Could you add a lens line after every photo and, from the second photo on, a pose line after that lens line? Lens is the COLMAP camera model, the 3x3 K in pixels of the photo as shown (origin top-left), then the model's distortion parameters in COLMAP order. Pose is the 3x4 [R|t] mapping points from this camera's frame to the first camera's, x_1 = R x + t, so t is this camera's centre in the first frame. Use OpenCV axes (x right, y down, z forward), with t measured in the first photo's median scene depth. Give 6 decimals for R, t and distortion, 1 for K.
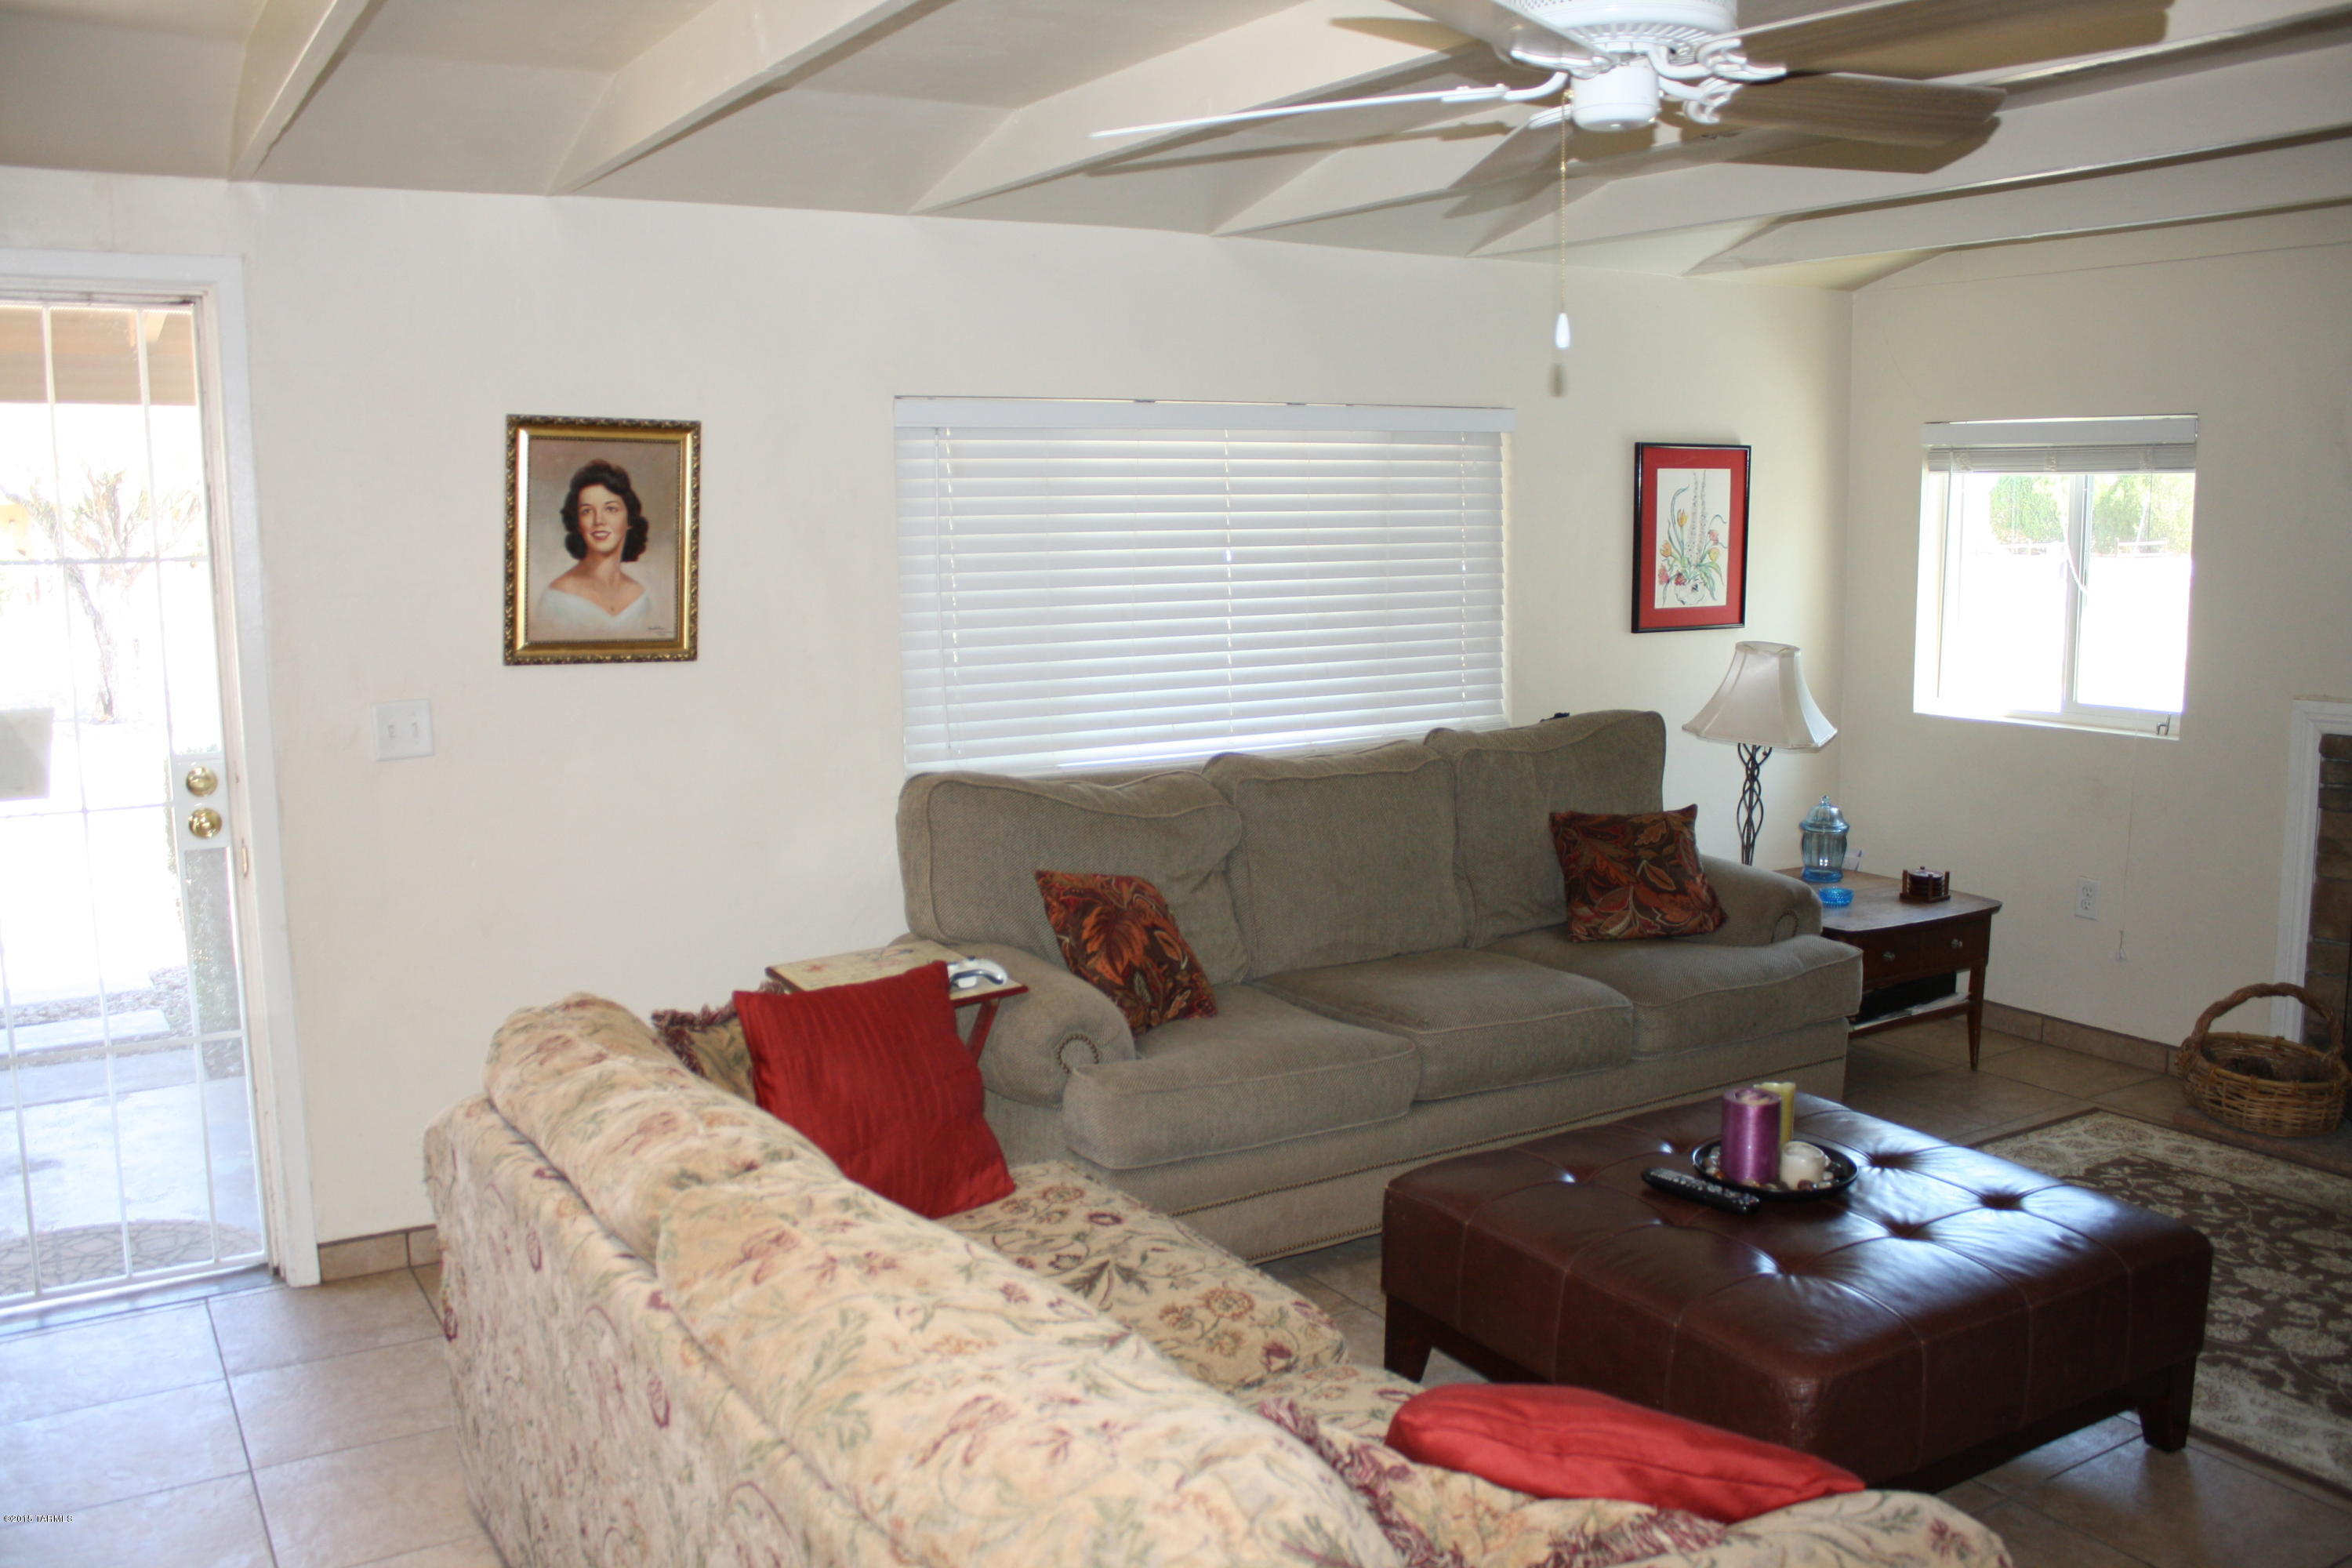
lens RADIAL K [[1971.3, 0, 1176.0], [0, 1971.3, 784.0], [0, 0, 1]] dist [-0.159685, 0.137302]
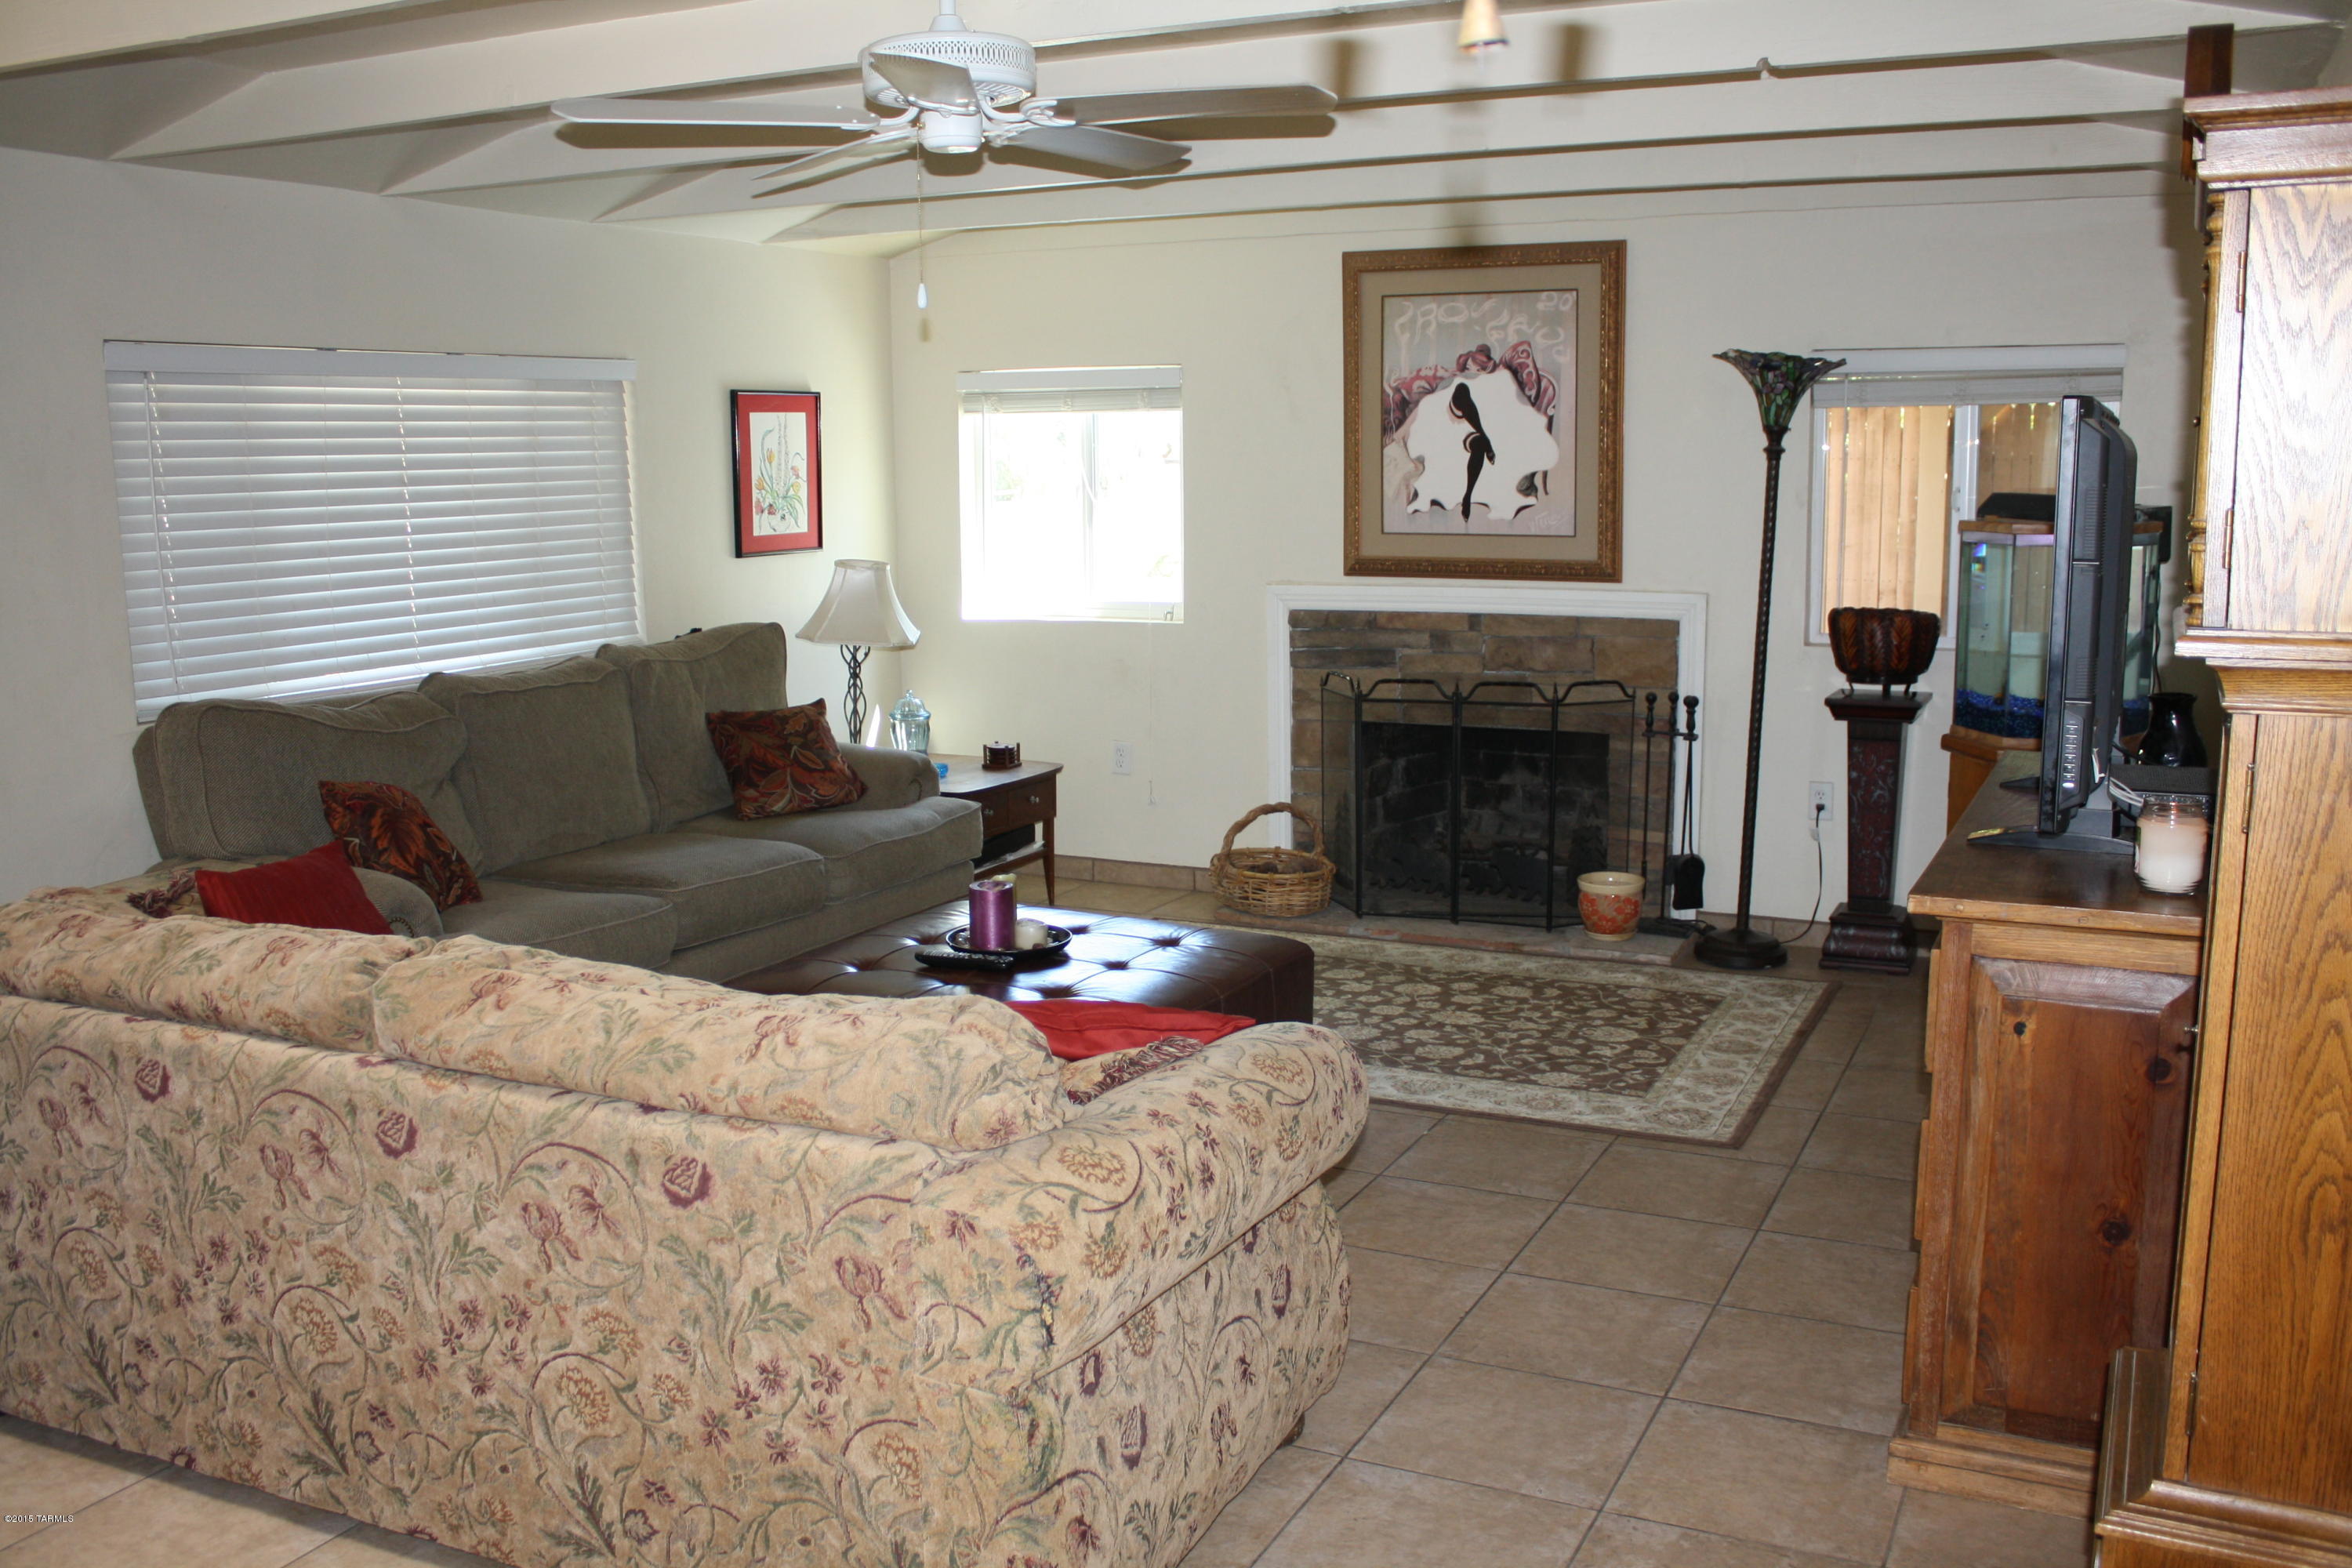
lens RADIAL K [[2047.8, 0, 1176.0], [0, 2047.8, 784.0], [0, 0, 1]] dist [-0.161708, 0.150718]
pose [[0.846445, -0.085879, 0.525505, -0.214082], [0.079568, 0.996227, 0.034644, 0.038841], [-0.526497, 0.012489, 0.850085, -0.156538]]
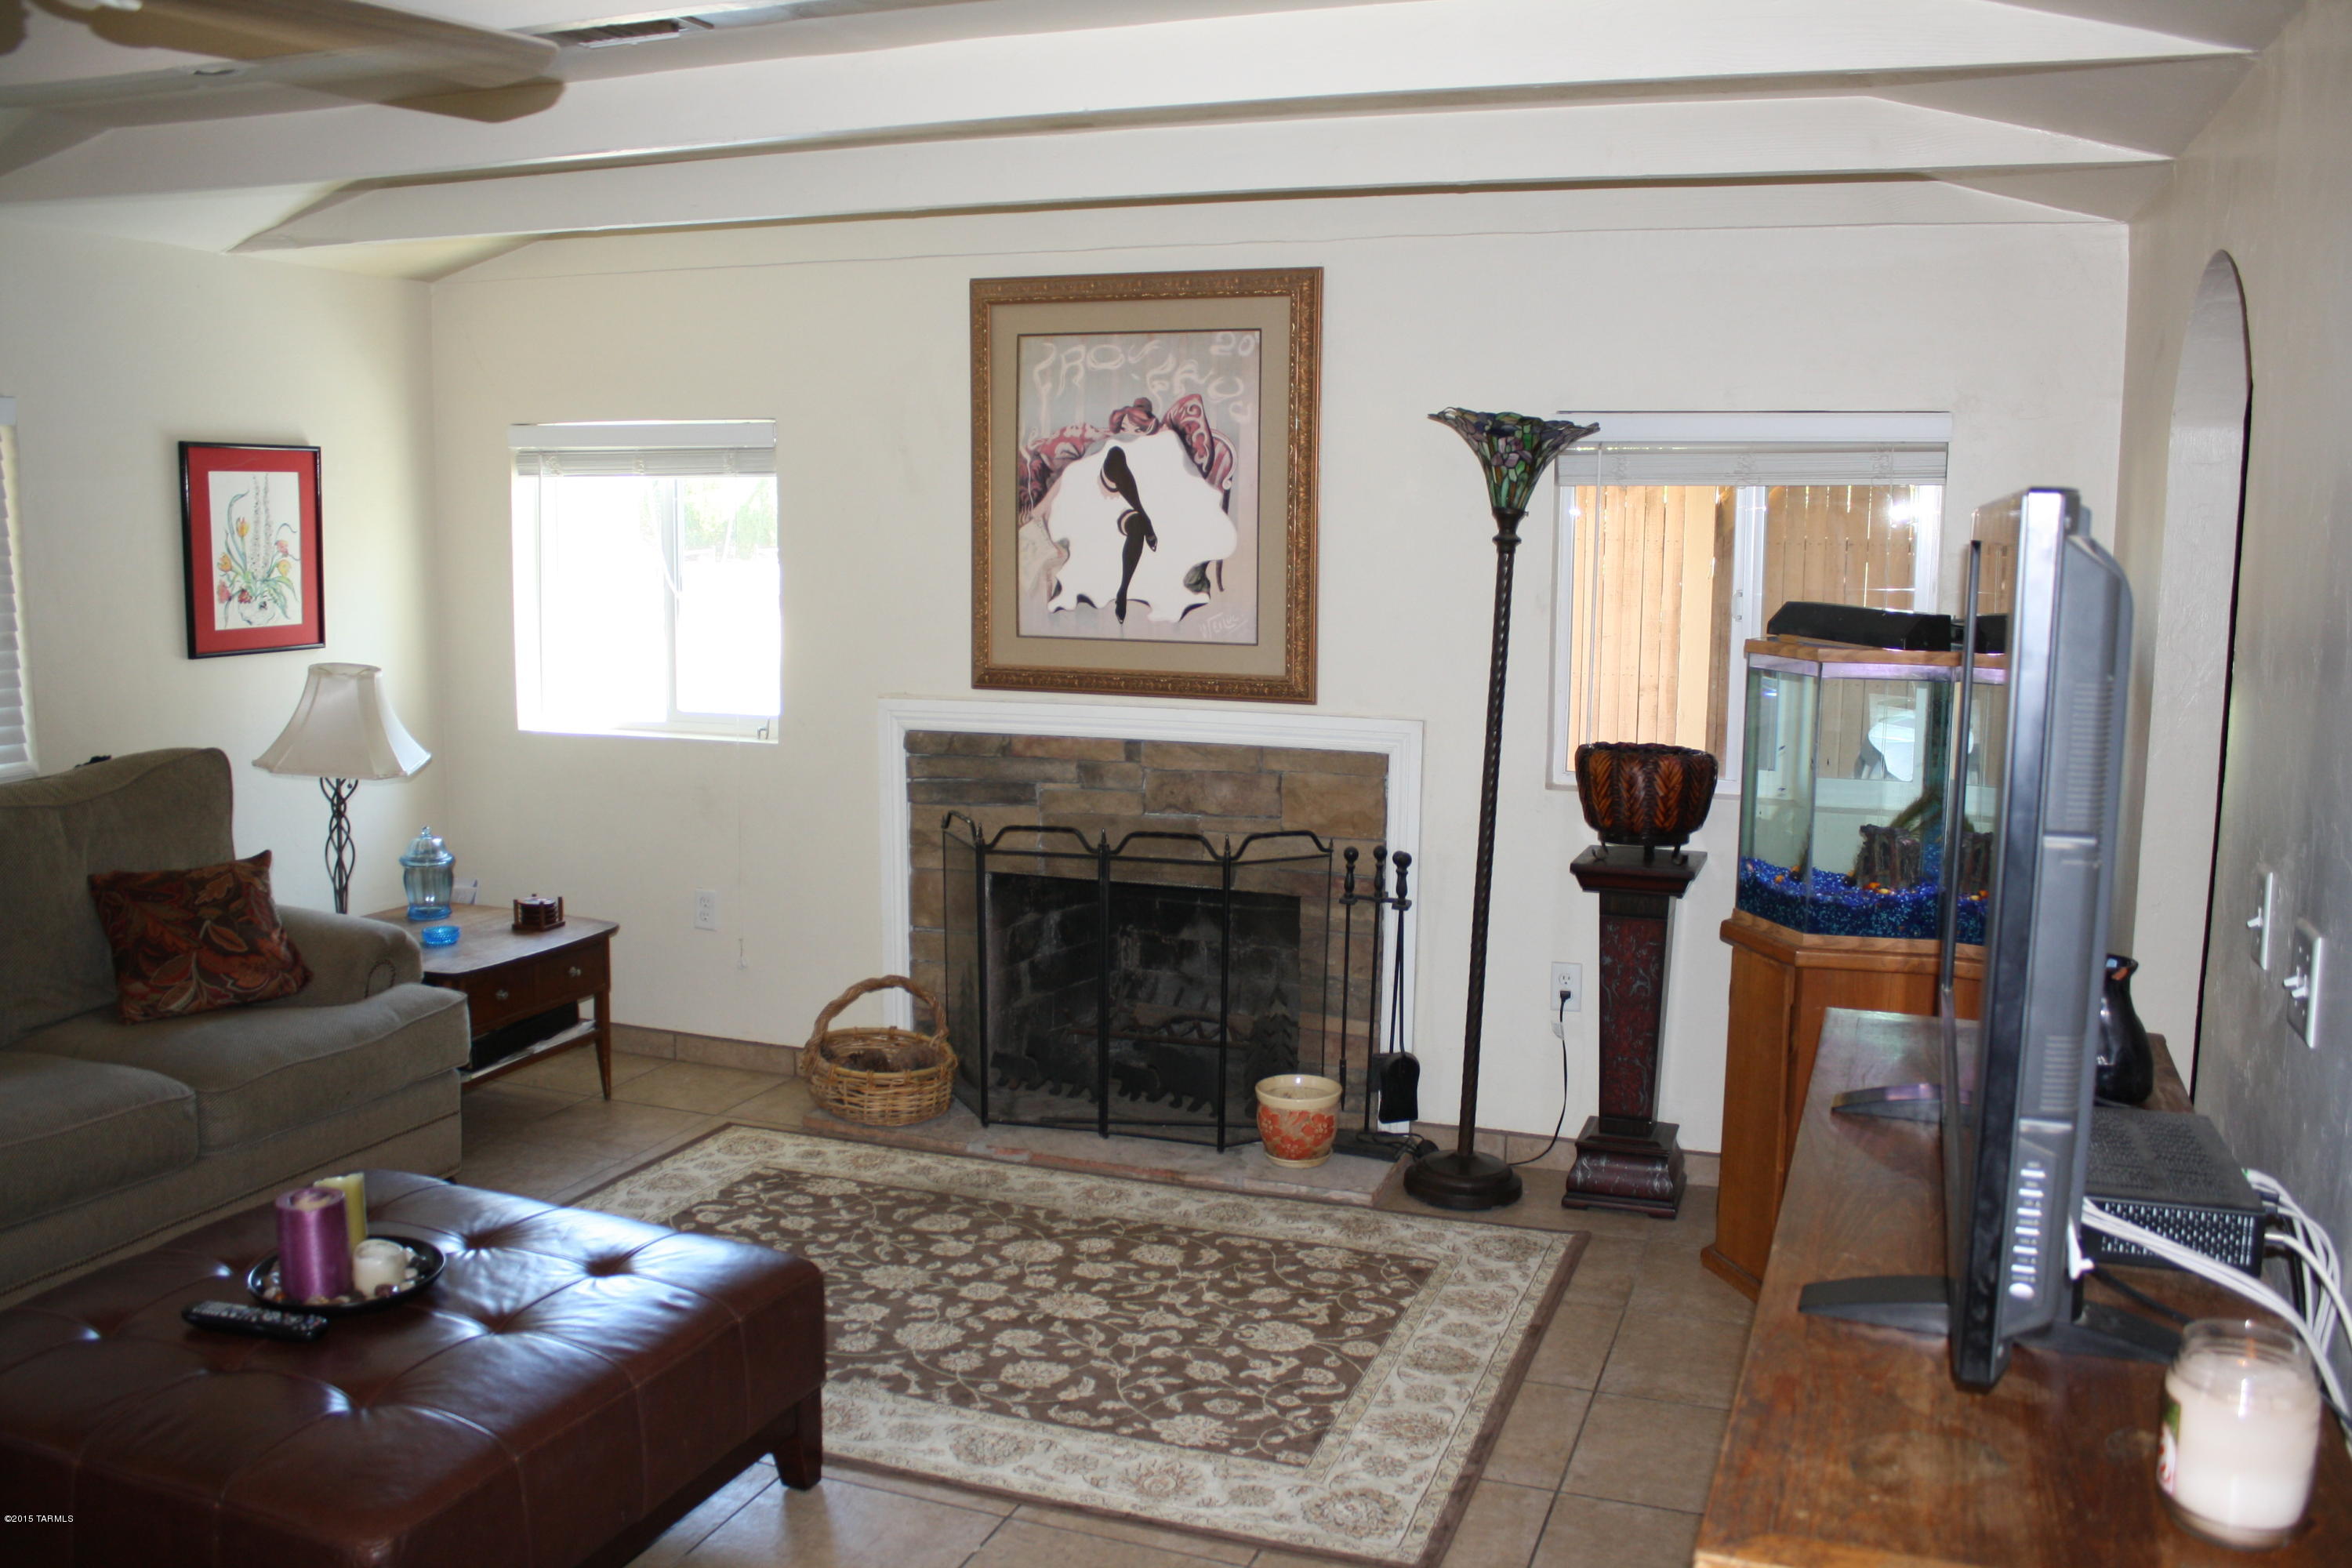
lens RADIAL K [[1971.3, 0, 1176.0], [0, 1971.3, 784.0], [0, 0, 1]] dist [-0.159685, 0.137302]
pose [[0.787819, -0.068227, 0.612116, 0.065534], [0.071939, 0.997236, 0.018564, -0.006469], [-0.611691, 0.029410, 0.790550, 0.065213]]
